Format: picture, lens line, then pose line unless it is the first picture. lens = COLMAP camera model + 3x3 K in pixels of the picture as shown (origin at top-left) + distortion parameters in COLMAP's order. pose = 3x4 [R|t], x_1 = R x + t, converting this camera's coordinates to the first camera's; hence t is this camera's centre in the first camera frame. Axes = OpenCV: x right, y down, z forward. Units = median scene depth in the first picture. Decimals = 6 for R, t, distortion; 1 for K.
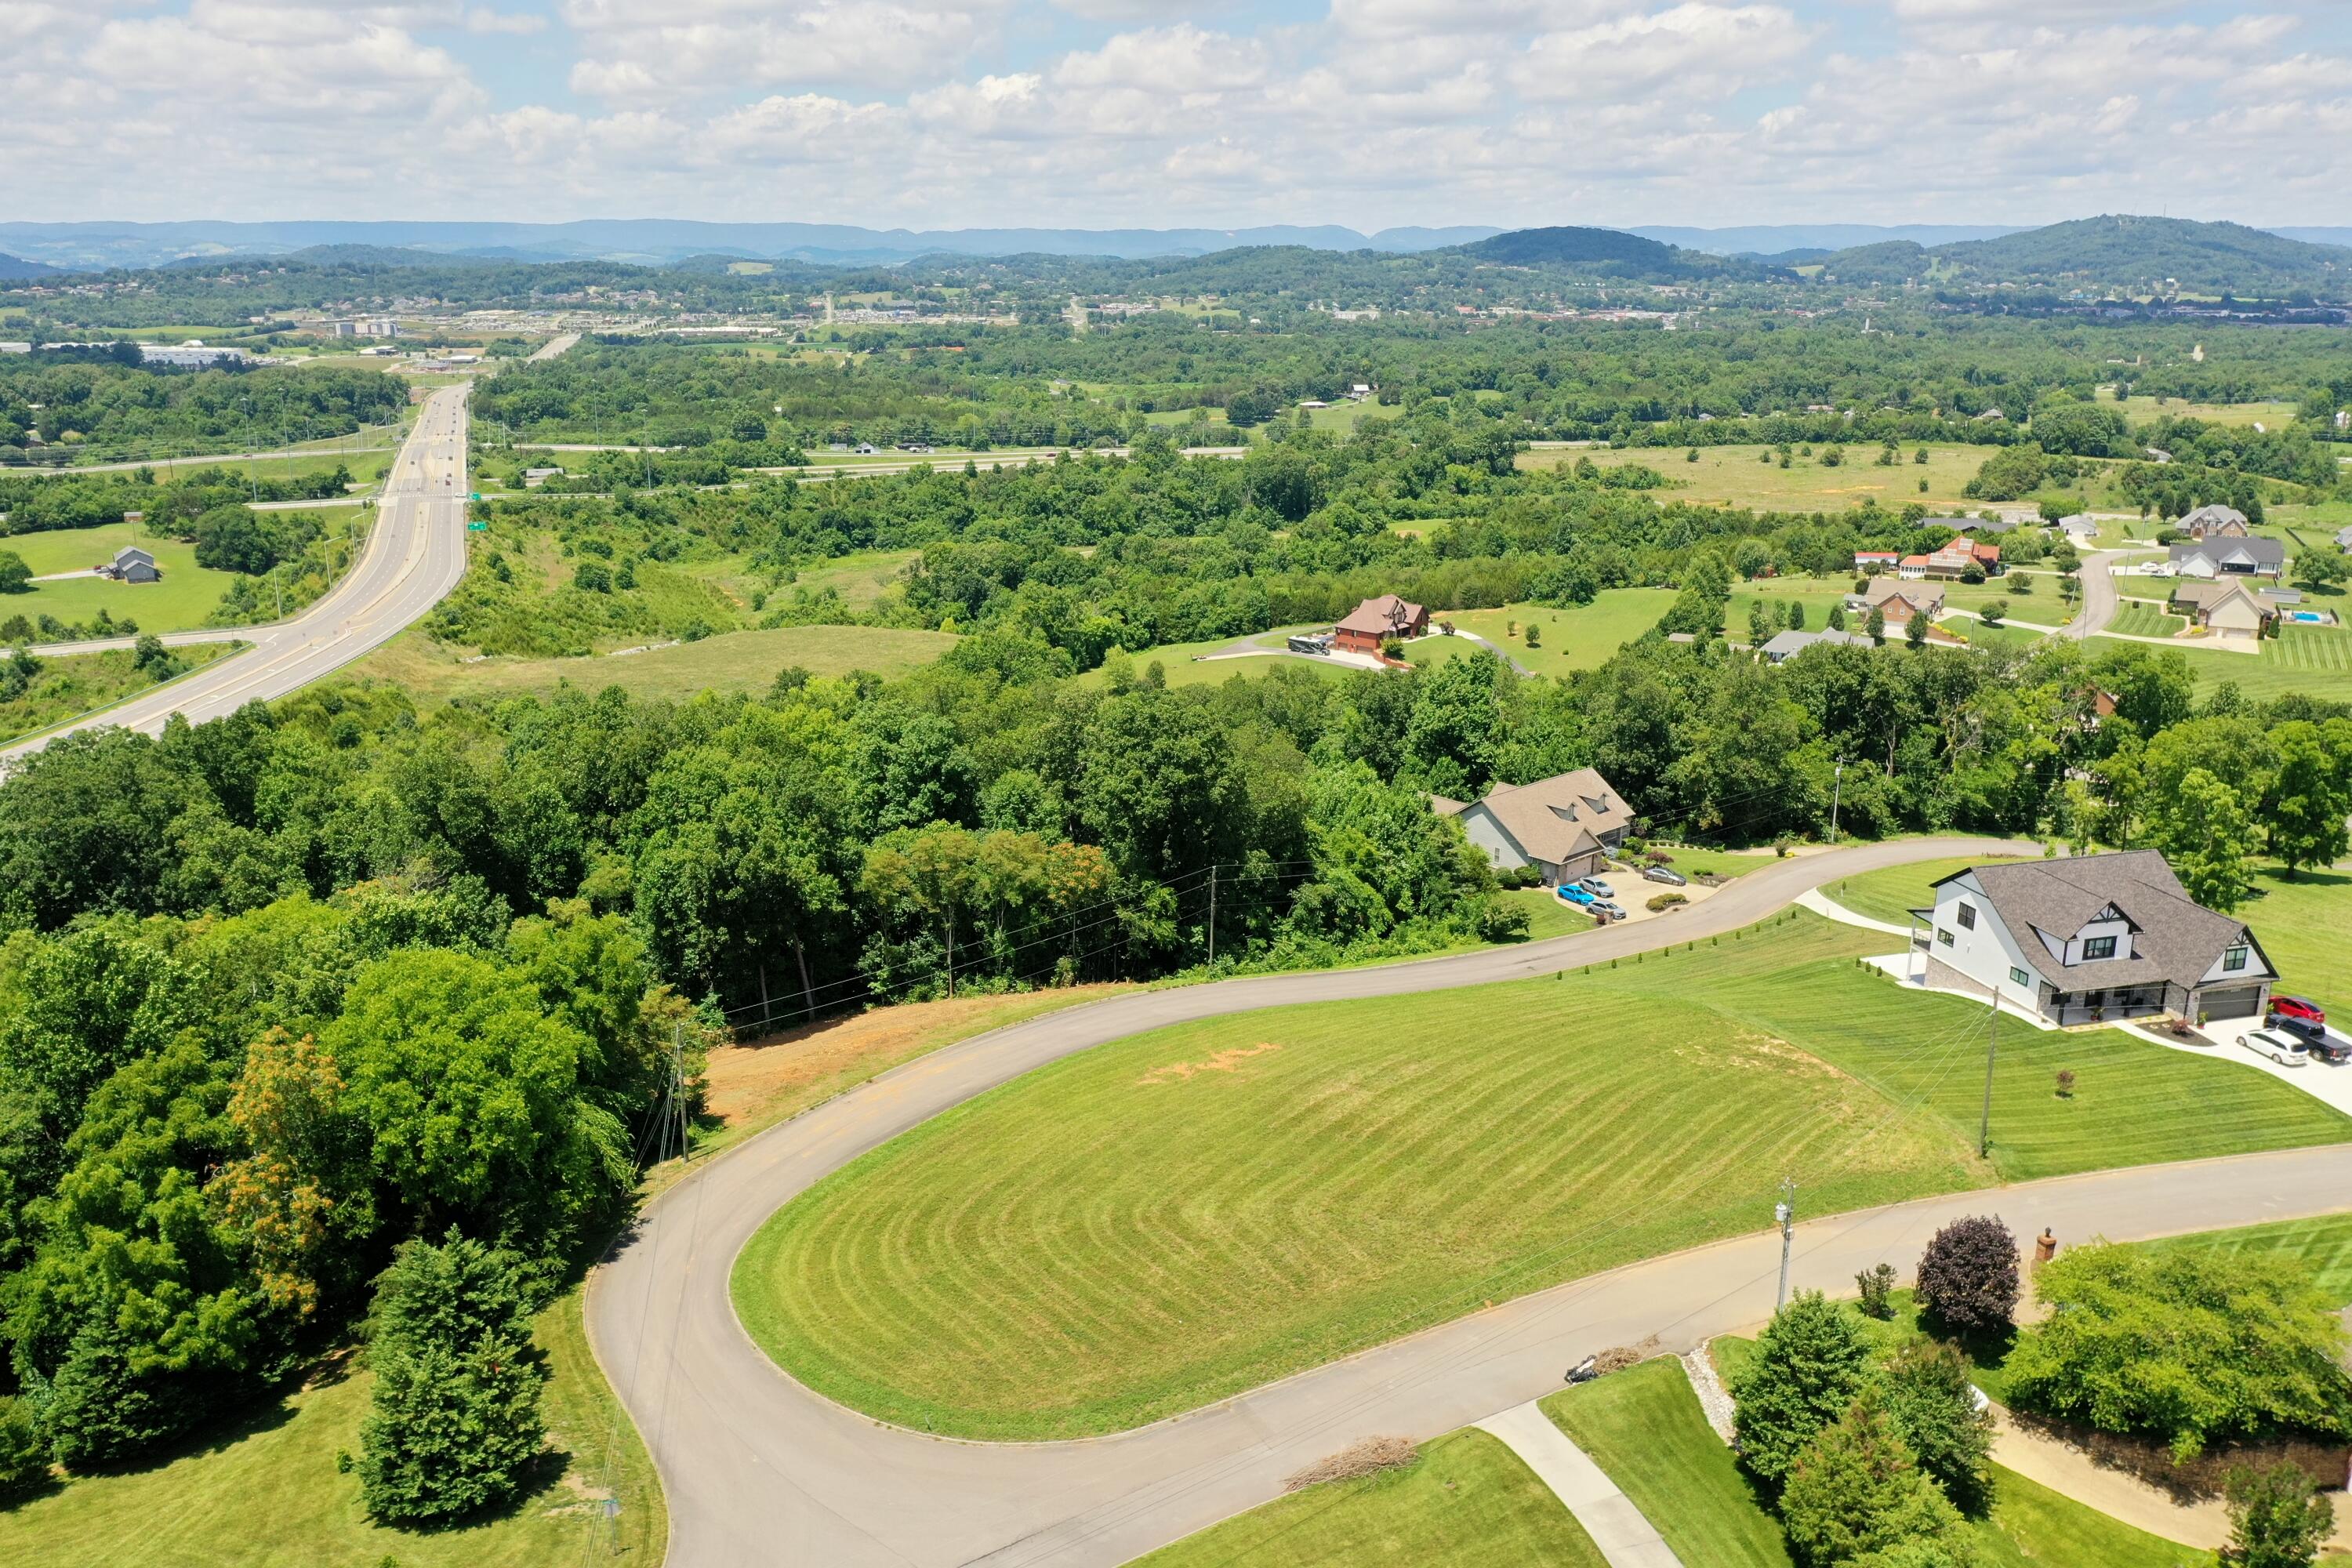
lens RADIAL K [[1982.5, 0, 1176.6], [0, 1982.5, 741.5], [0, 0, 1]] dist [0.008678, -0.000656]
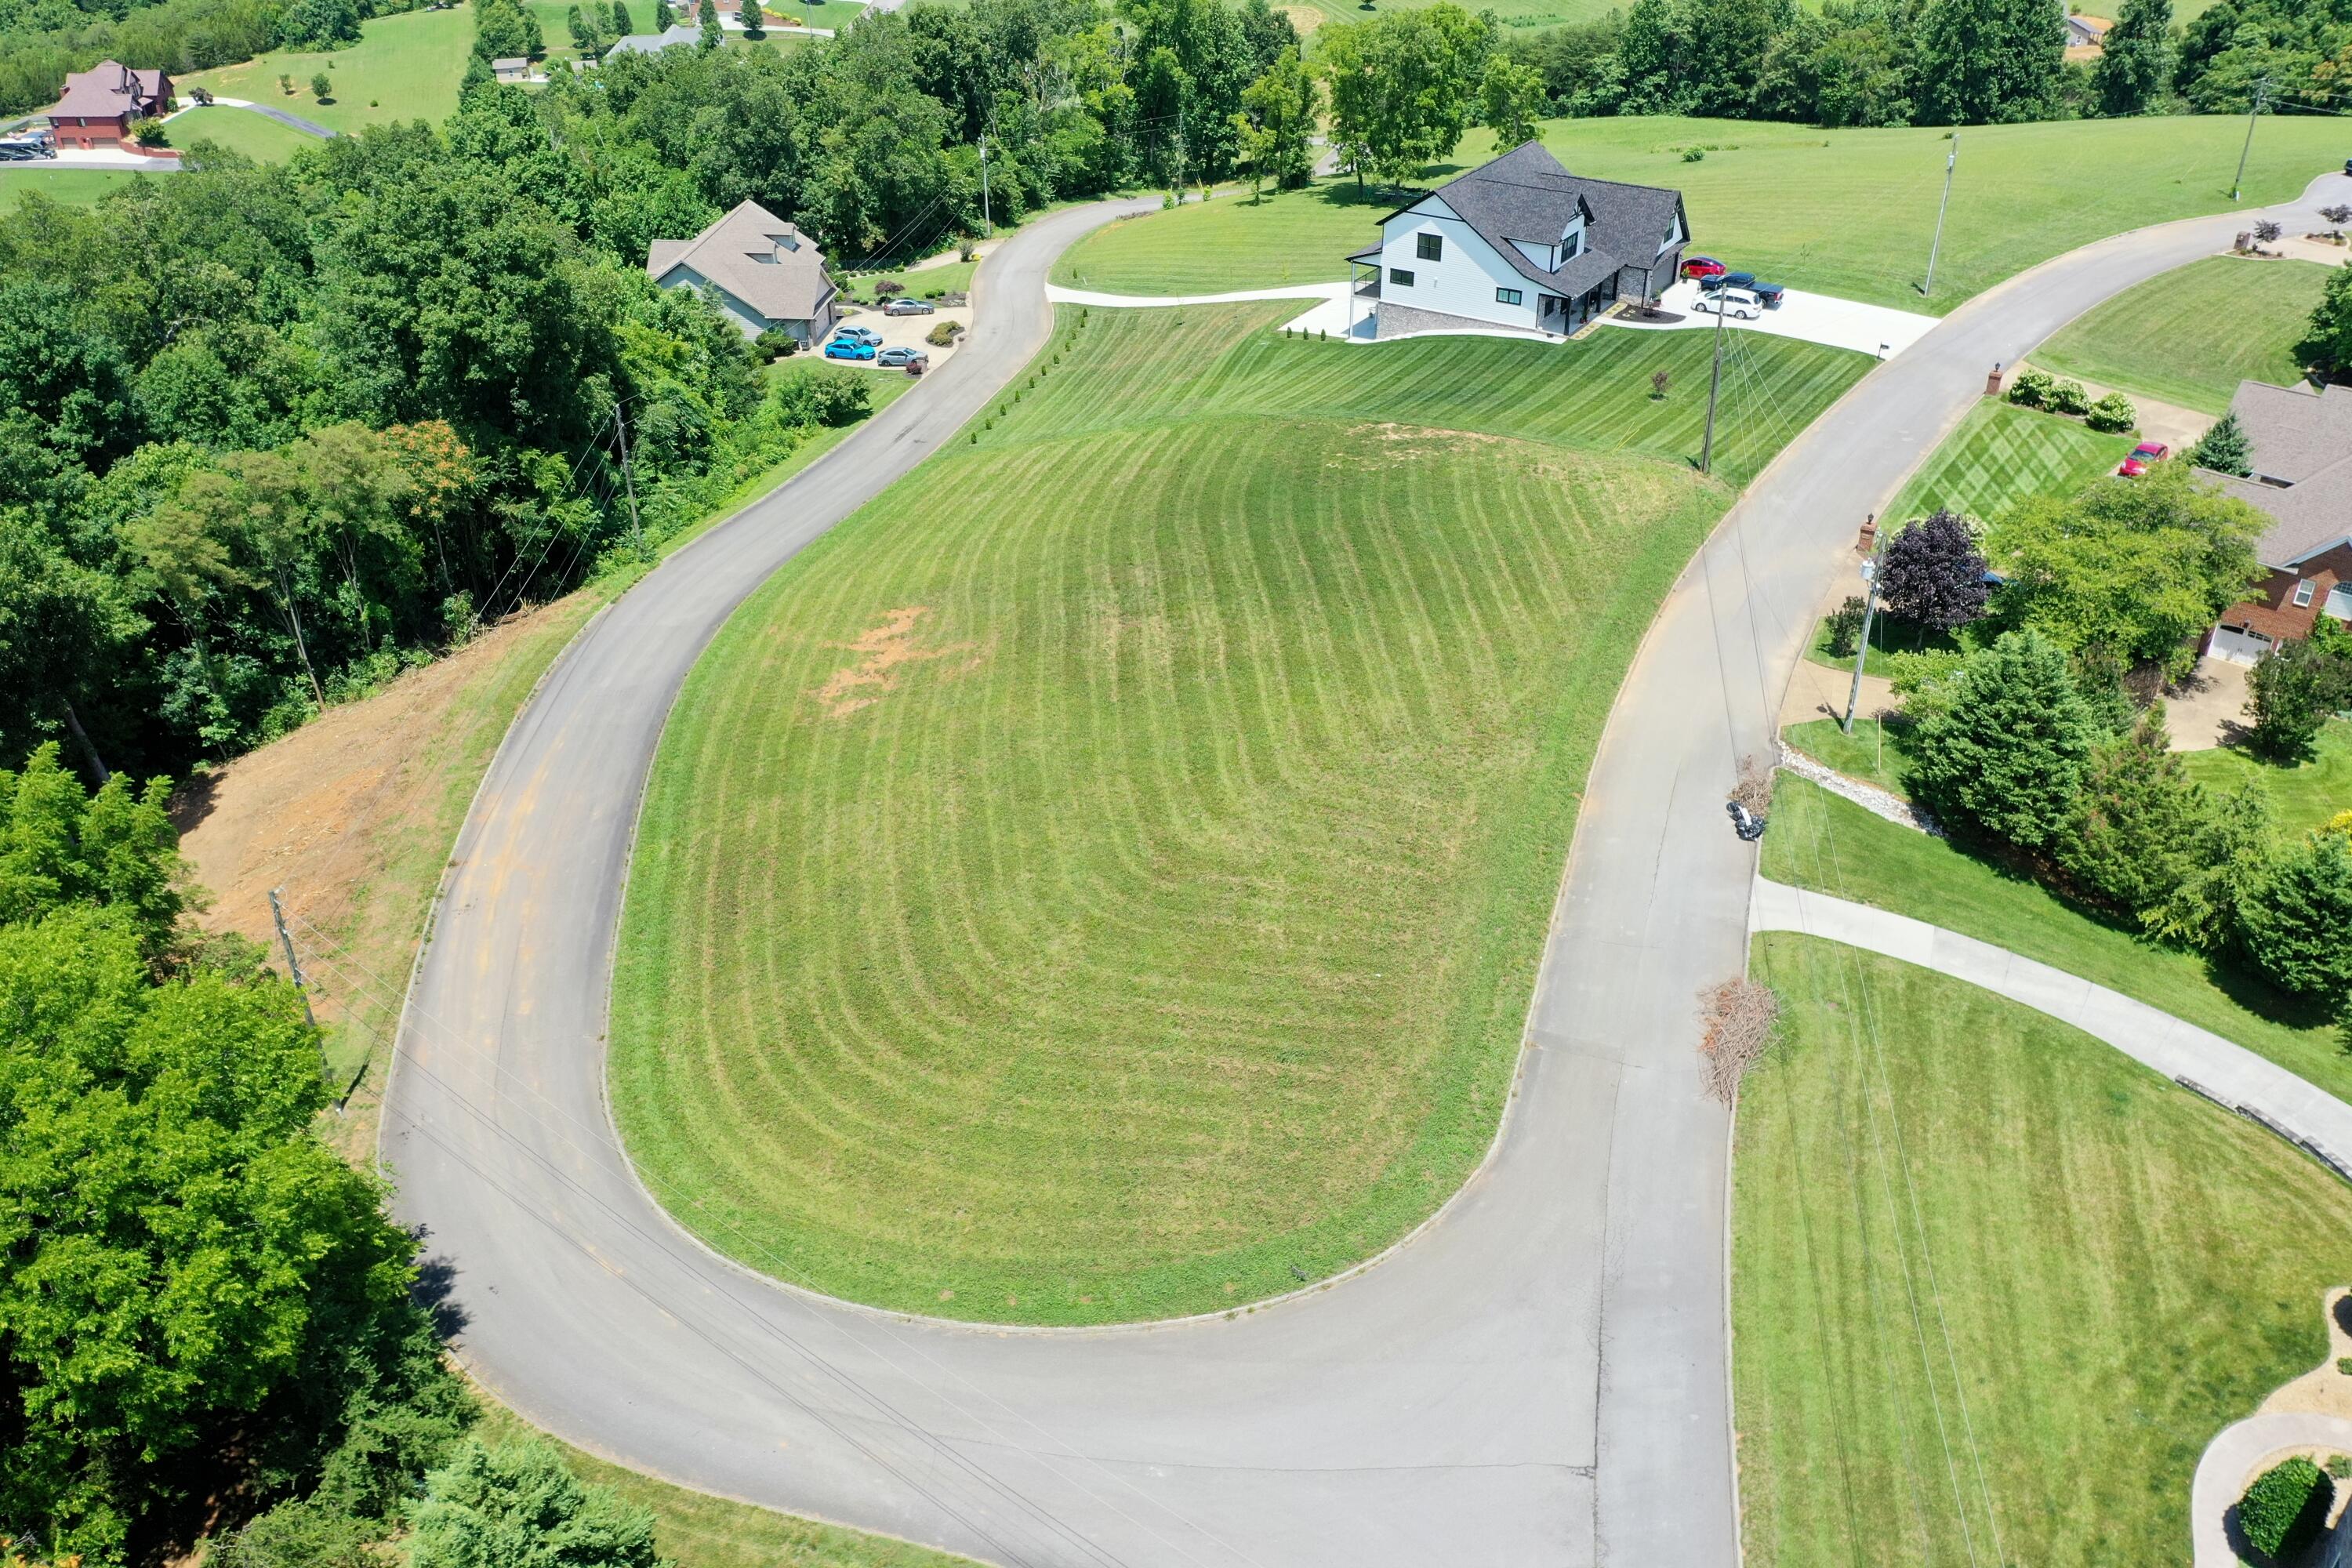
lens RADIAL K [[1928.4, 0, 1253.0], [0, 1928.4, 783.6], [0, 0, 1]] dist [0.007886, 0.015594]
pose [[0.732797, -0.364809, 0.574389, -0.253176], [0.179170, 0.917794, 0.354332, -0.014814], [-0.656435, -0.156740, 0.737920, 0.333125]]
